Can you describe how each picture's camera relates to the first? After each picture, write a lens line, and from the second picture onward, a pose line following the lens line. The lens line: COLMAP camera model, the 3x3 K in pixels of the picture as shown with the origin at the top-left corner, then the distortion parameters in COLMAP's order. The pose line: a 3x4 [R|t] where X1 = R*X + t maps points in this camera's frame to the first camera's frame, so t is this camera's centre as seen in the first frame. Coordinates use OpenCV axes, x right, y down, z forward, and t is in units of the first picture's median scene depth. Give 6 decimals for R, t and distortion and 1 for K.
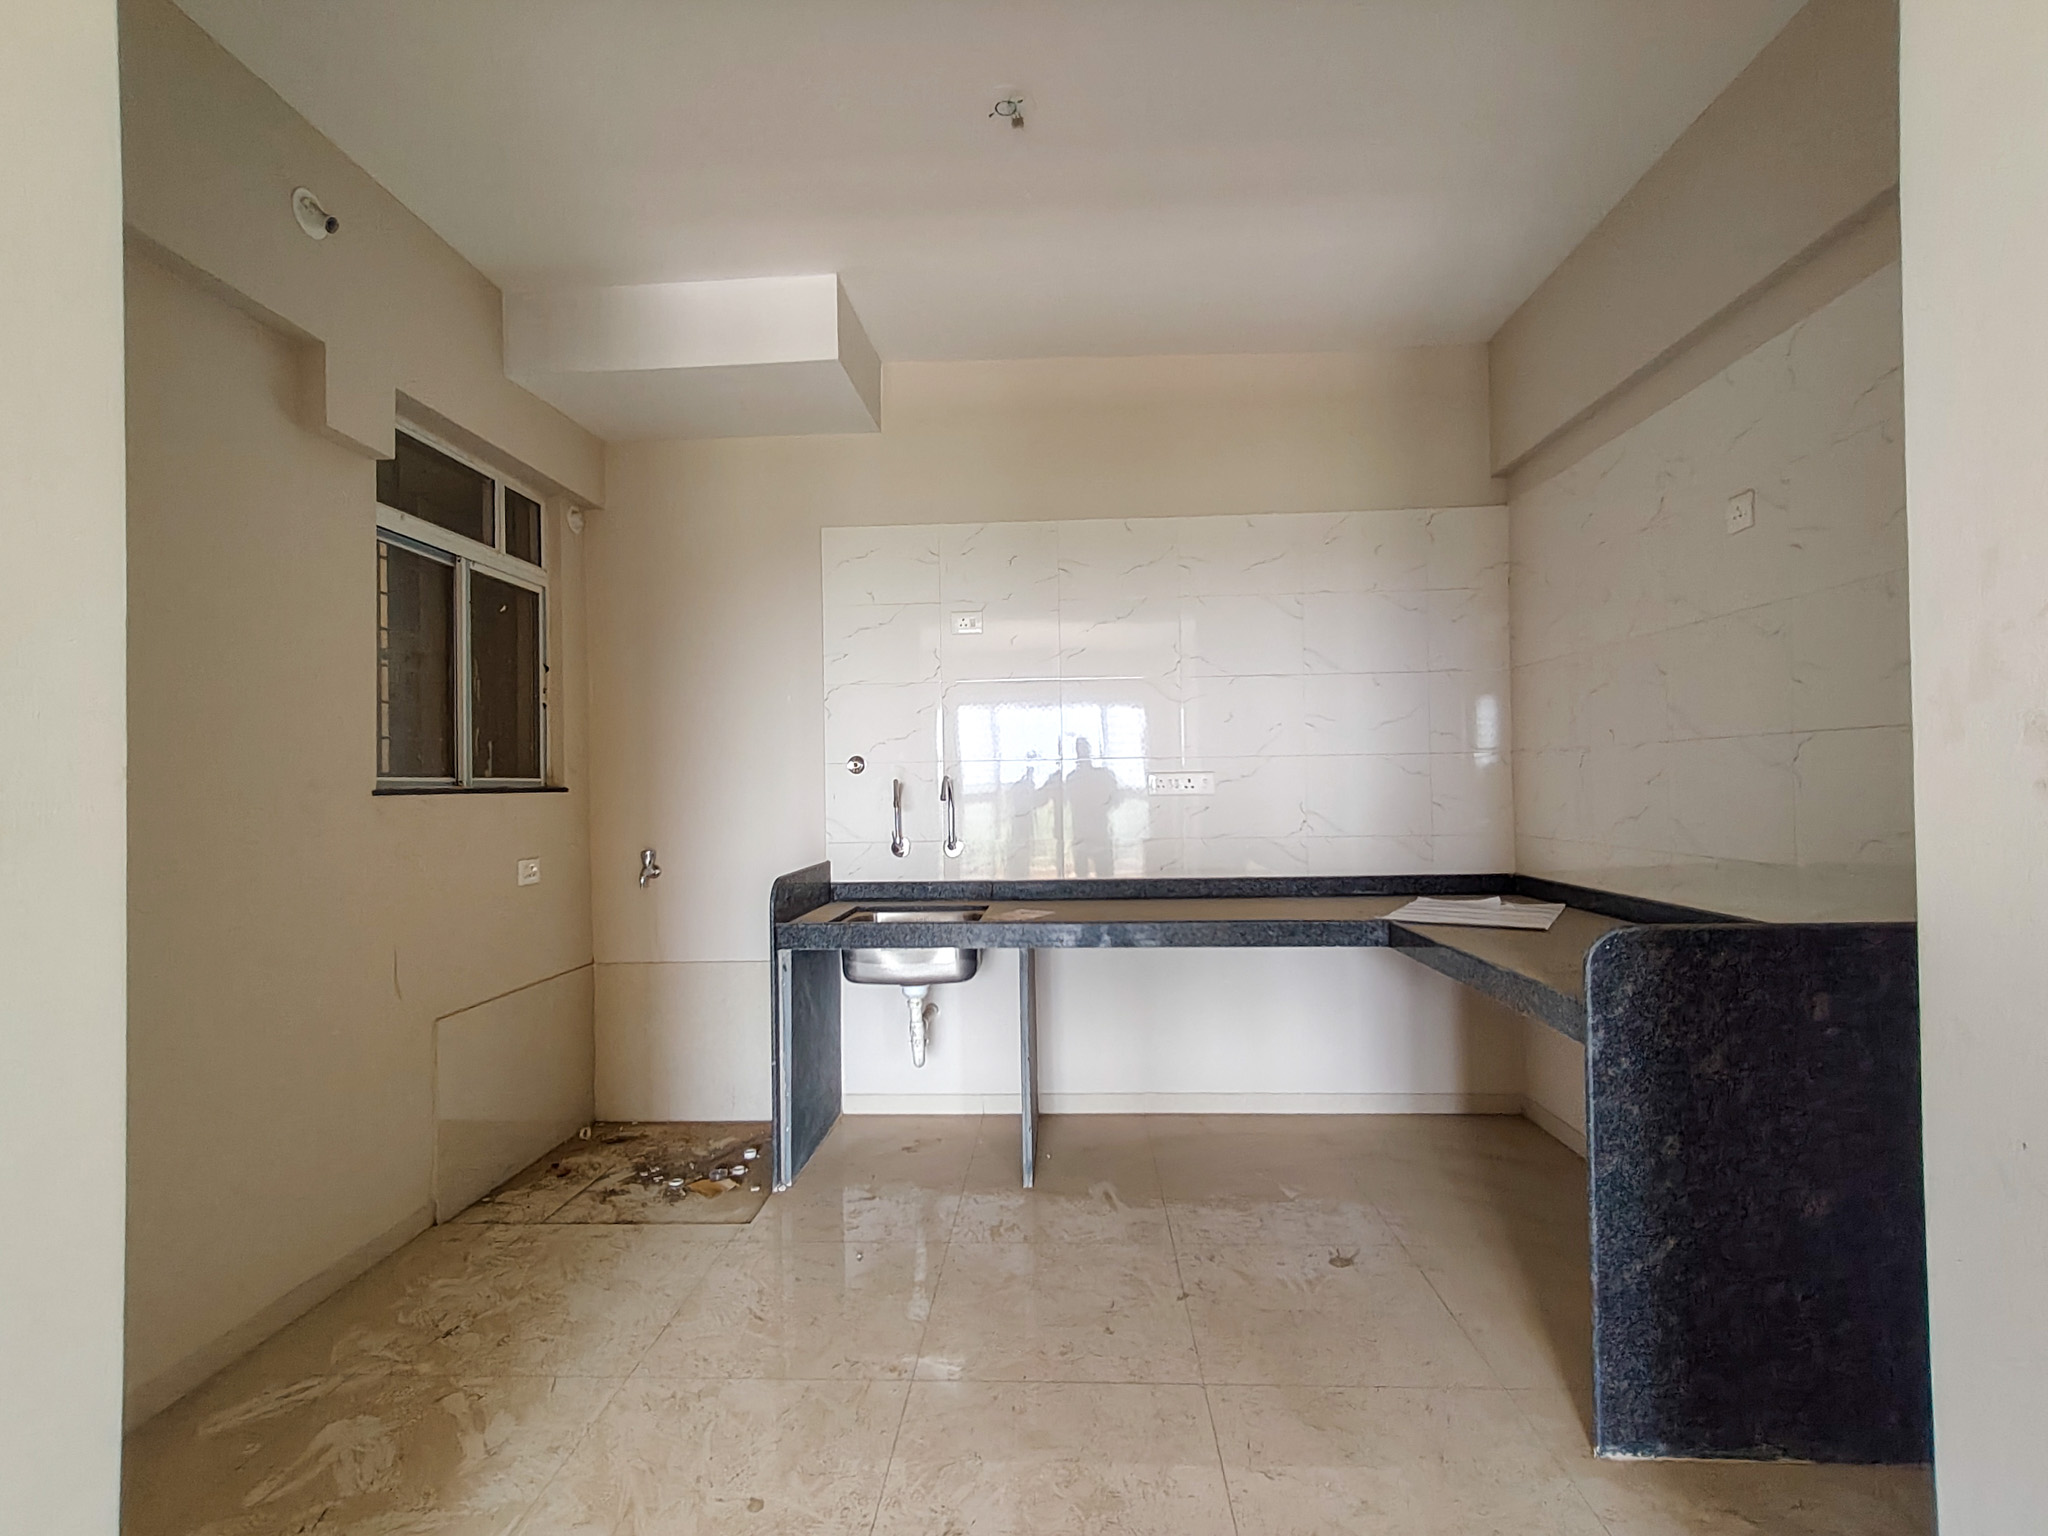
lens RADIAL K [[966.4, 0, 1028.4], [0, 966.4, 769.9], [0, 0, 1]] dist [0.010740, -0.001724]
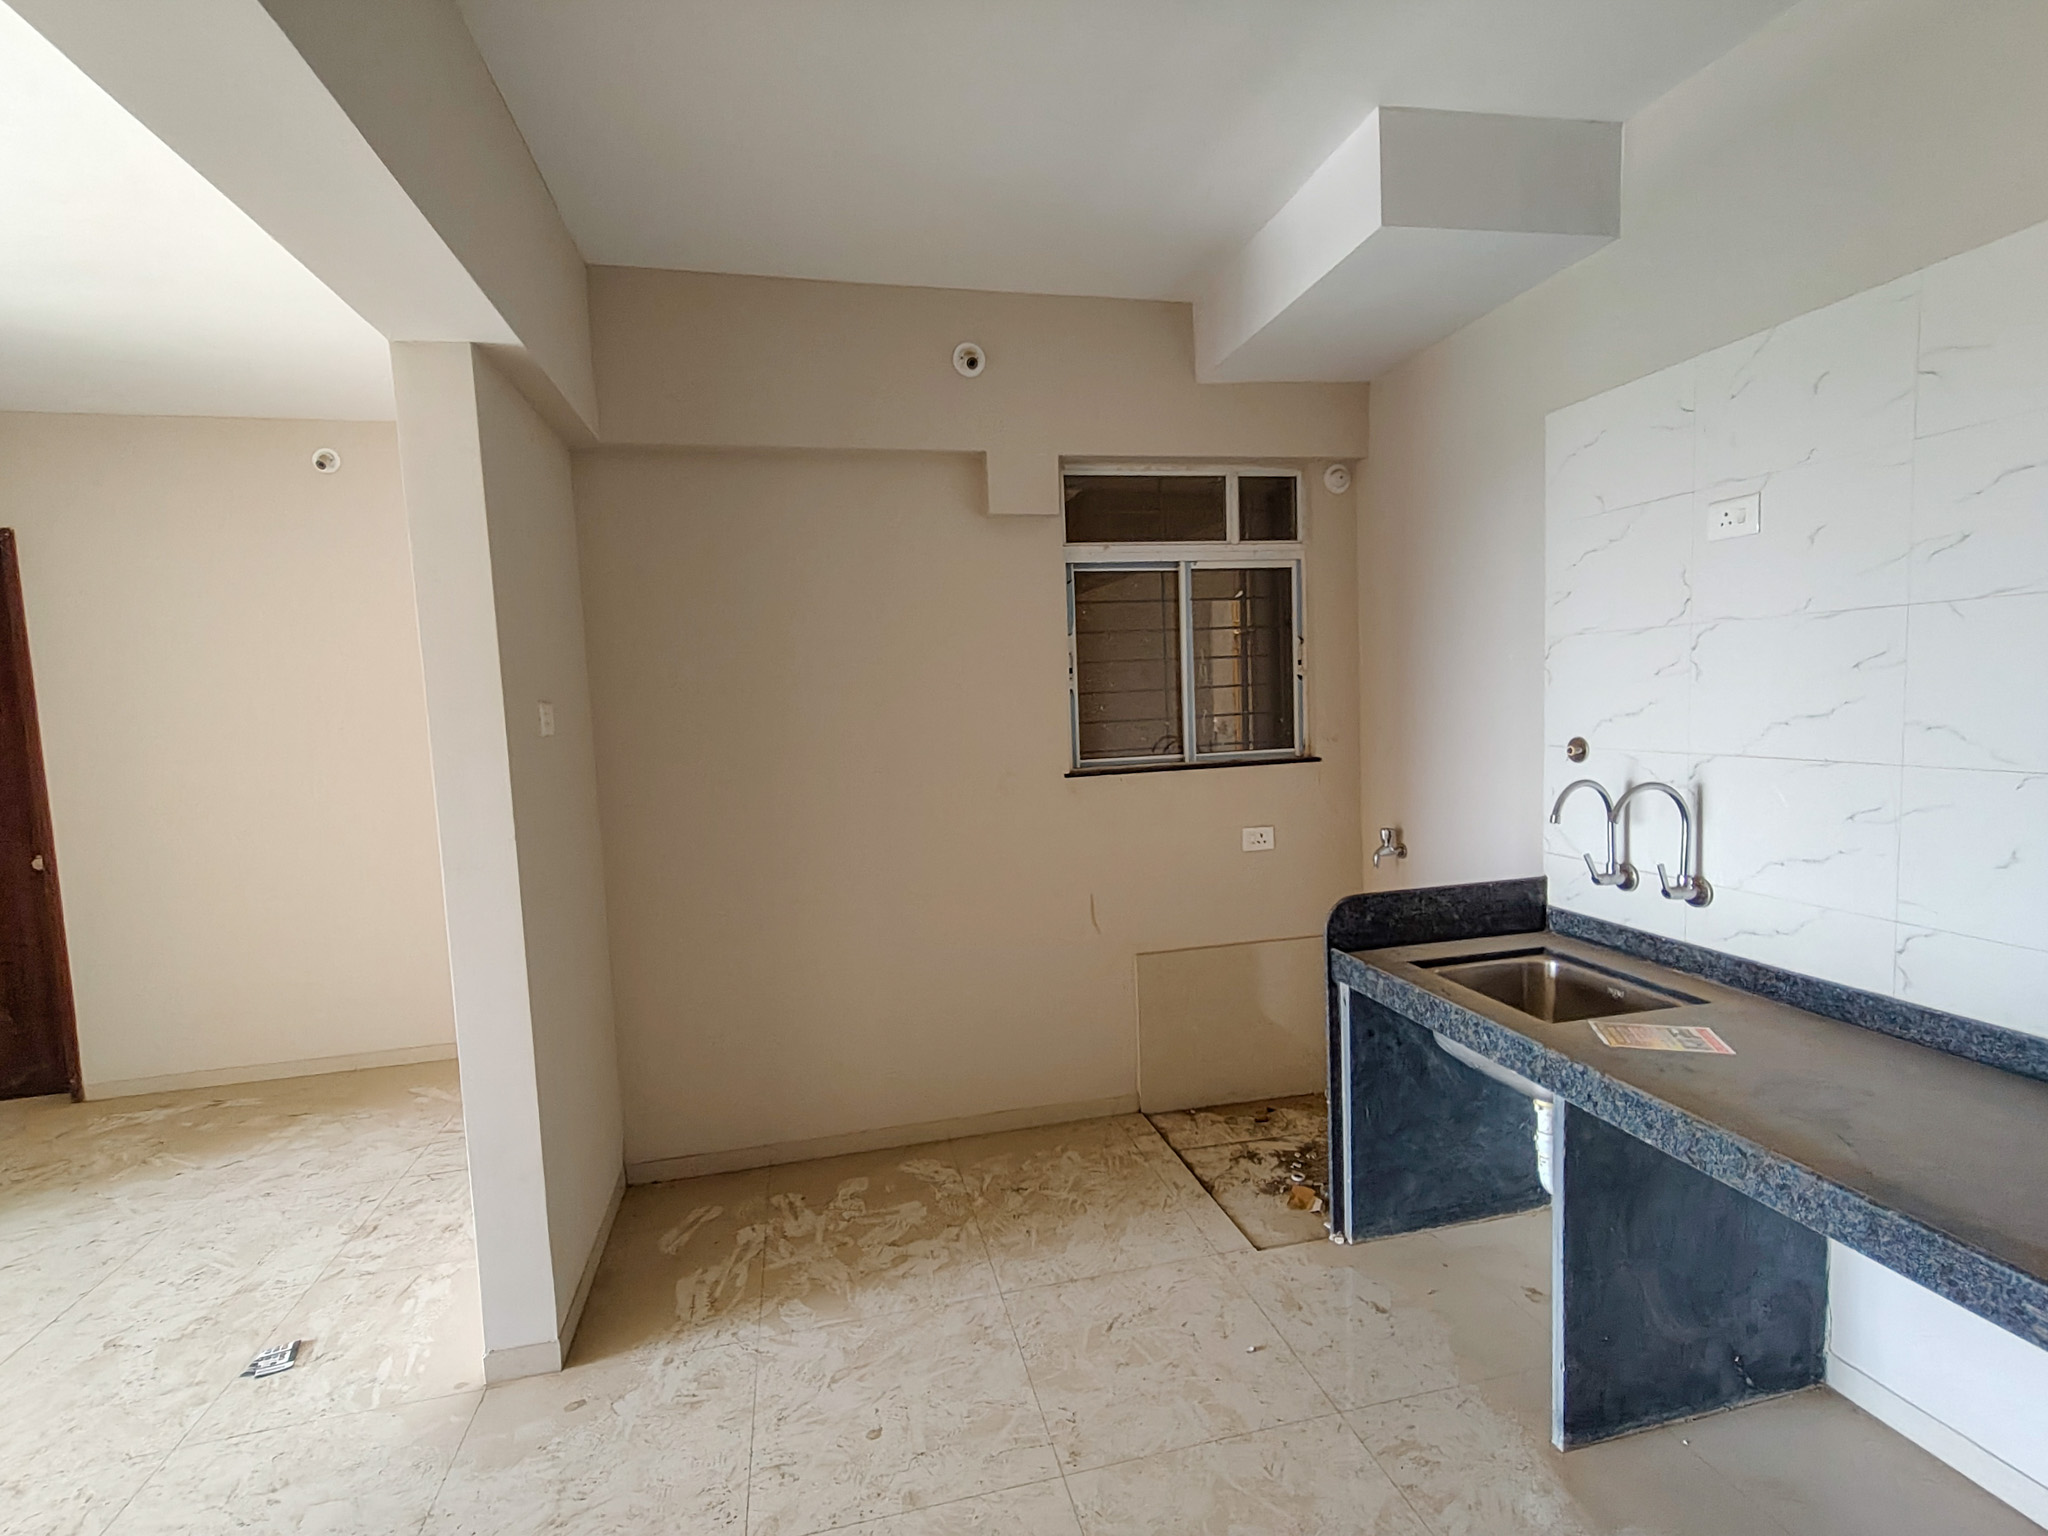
lens RADIAL K [[966.4, 0, 1022.3], [0, 966.4, 770.5], [0, 0, 1]] dist [0.010740, -0.001724]
pose [[0.270798, 0.081072, -0.959216, 0.439351], [0.051230, 0.993821, 0.098460, -0.089817], [0.961272, -0.075804, 0.264971, 0.467540]]
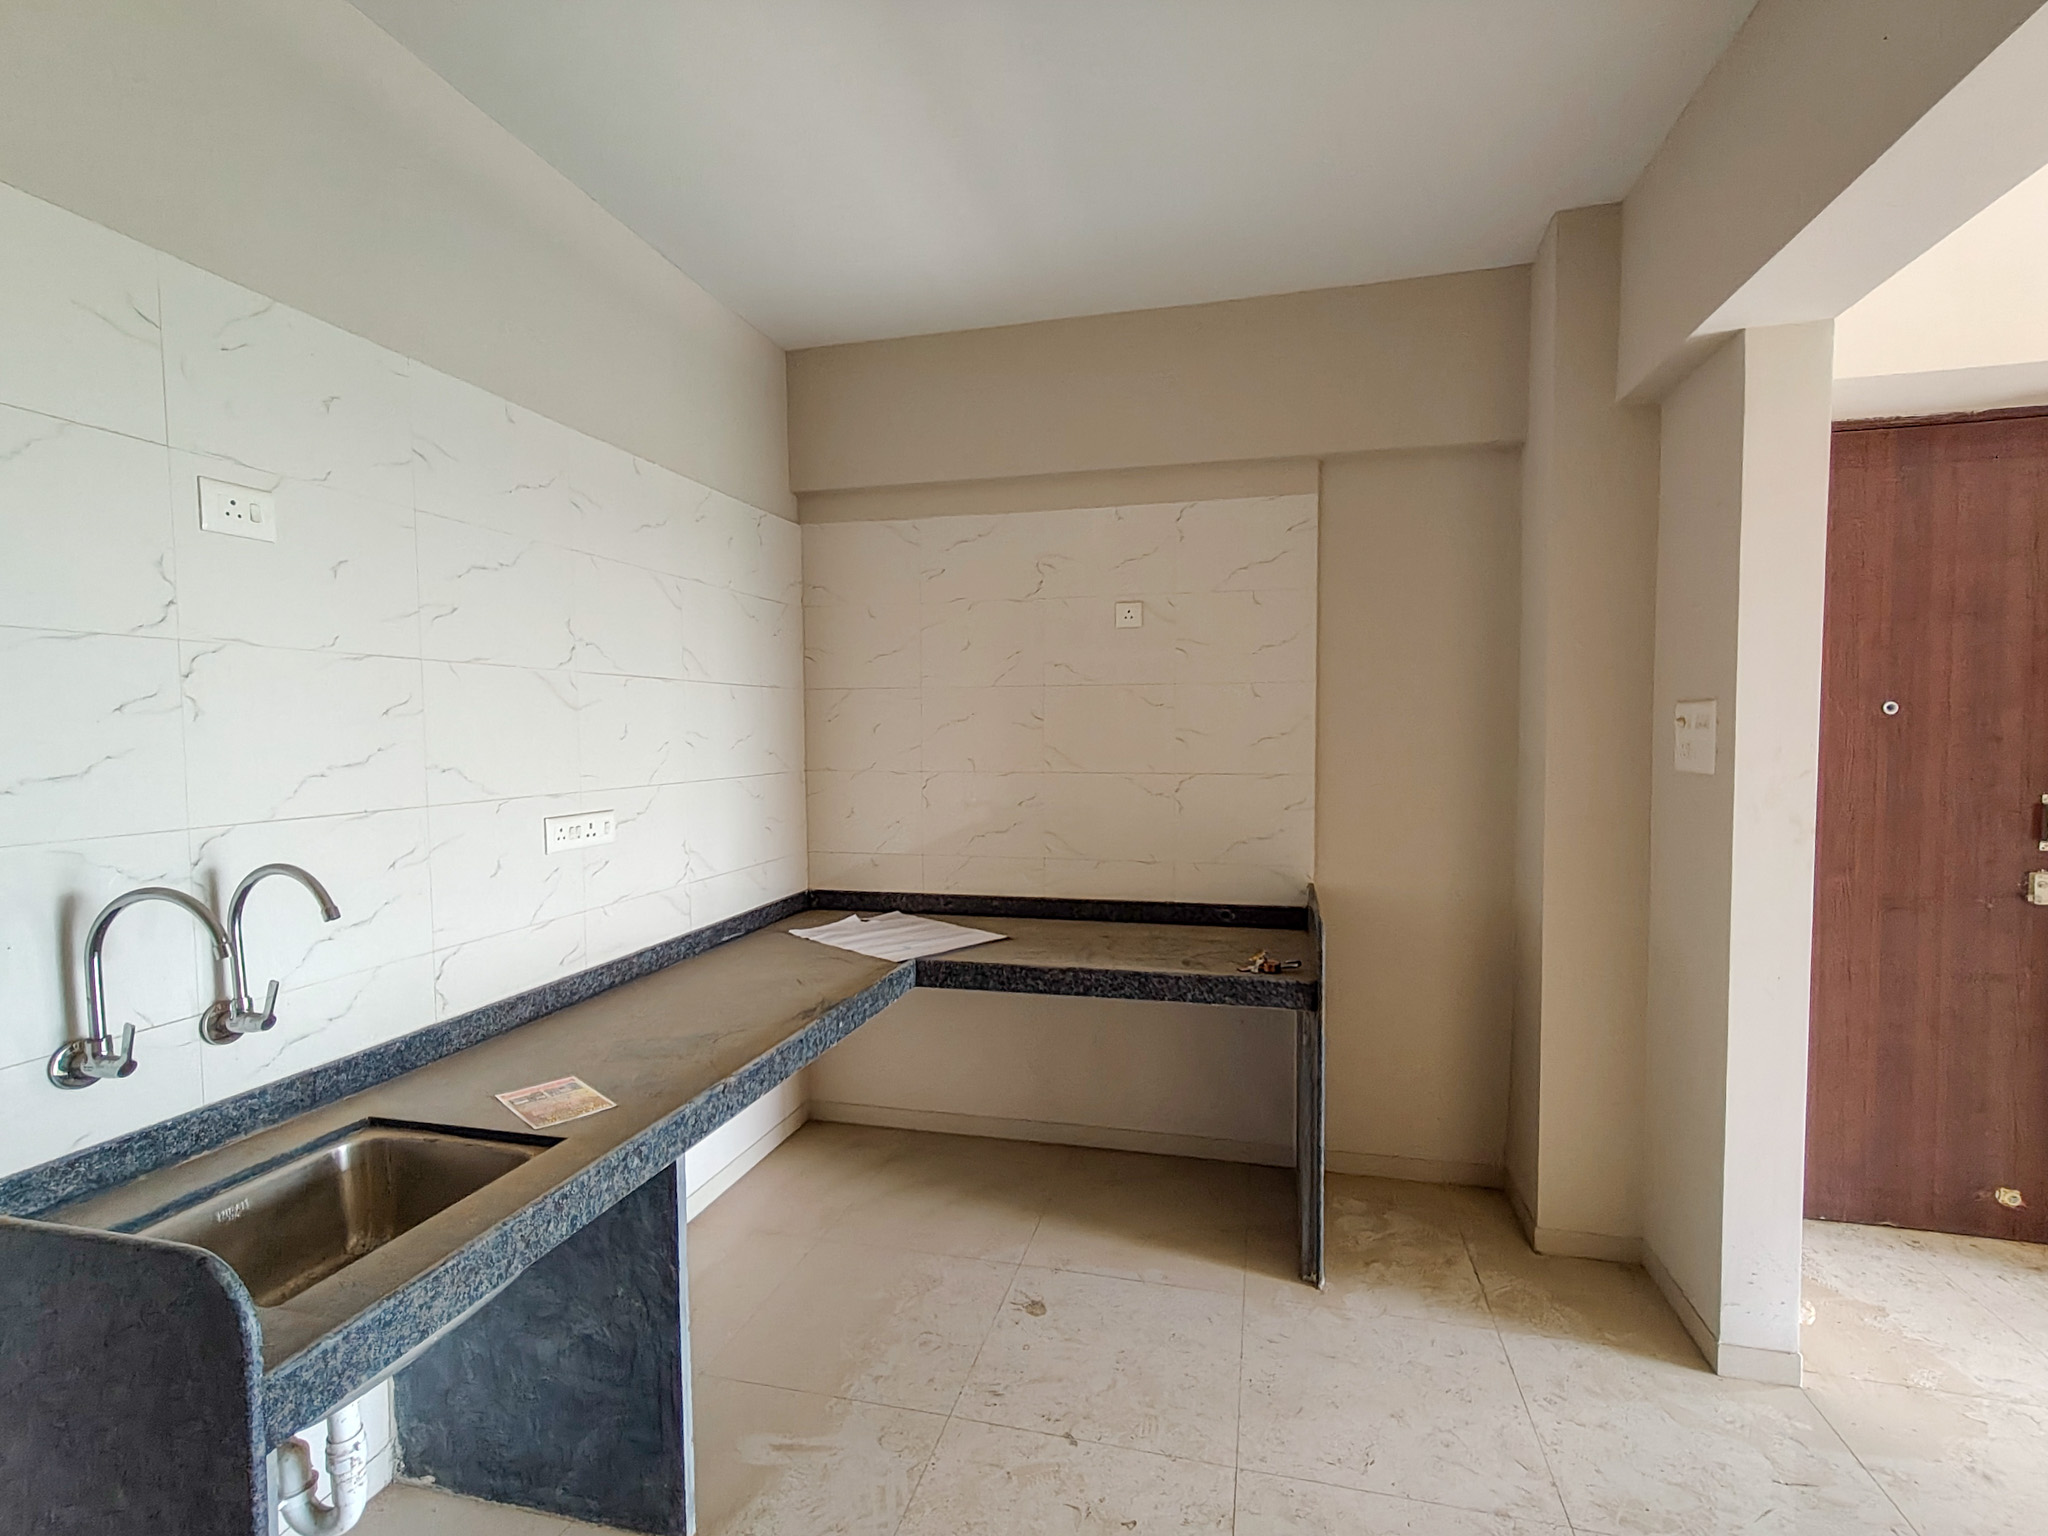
lens RADIAL K [[966.4, 0, 1019.2], [0, 966.4, 772.5], [0, 0, 1]] dist [0.010740, -0.001724]
pose [[0.201192, -0.029620, 0.979104, -0.480447], [-0.011843, 0.999396, 0.032667, -0.057031], [-0.979480, -0.018168, 0.200719, 0.620063]]
